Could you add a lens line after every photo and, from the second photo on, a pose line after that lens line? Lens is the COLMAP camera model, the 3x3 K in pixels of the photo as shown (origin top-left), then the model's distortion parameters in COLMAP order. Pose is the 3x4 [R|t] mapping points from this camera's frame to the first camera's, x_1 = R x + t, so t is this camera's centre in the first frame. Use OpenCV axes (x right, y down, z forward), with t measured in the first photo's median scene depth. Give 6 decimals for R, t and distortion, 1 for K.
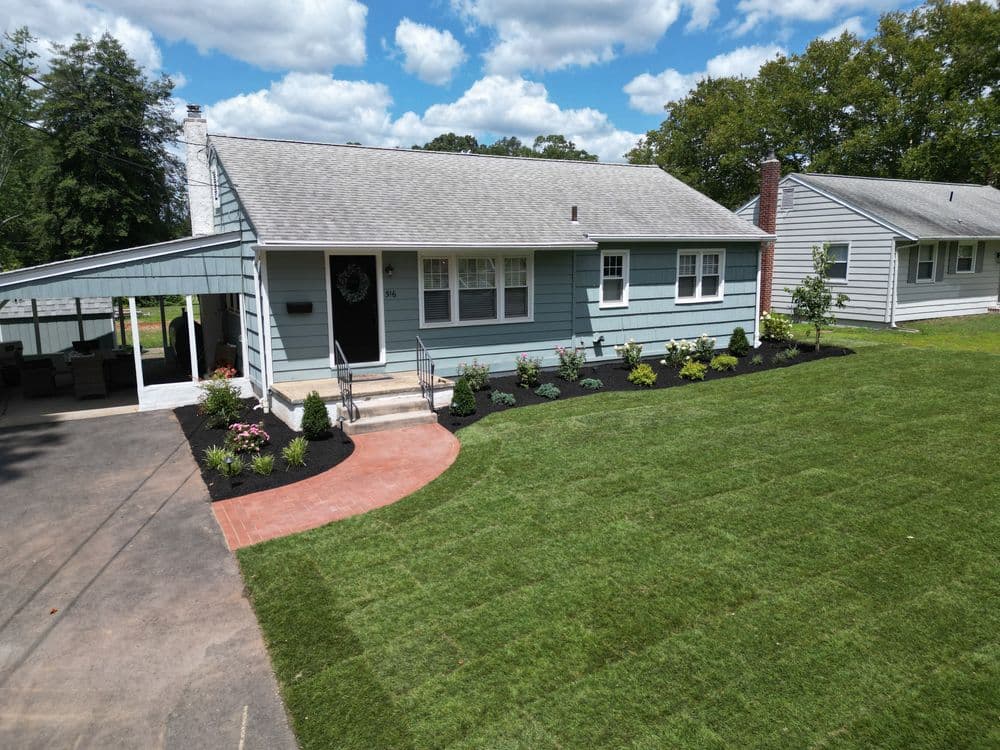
lens RADIAL K [[746.5, 0, 500.0], [0, 746.5, 375.0], [0, 0, 1]] dist [0.068444, -0.081152]
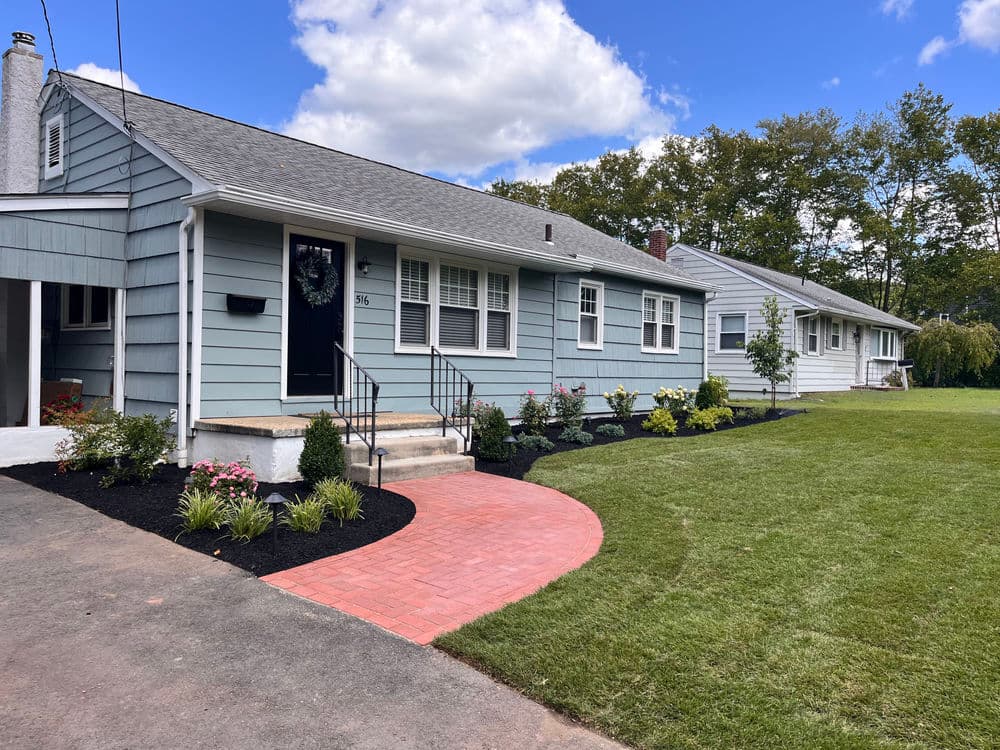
lens RADIAL K [[785.3, 0, 500.0], [0, 785.3, 375.0], [0, 0, 1]] dist [0.005222, -0.002159]
pose [[0.934254, 0.026405, 0.355630, -0.266038], [0.033424, 0.986381, -0.161042, 0.078791], [-0.355039, 0.162341, 0.920648, 0.267057]]
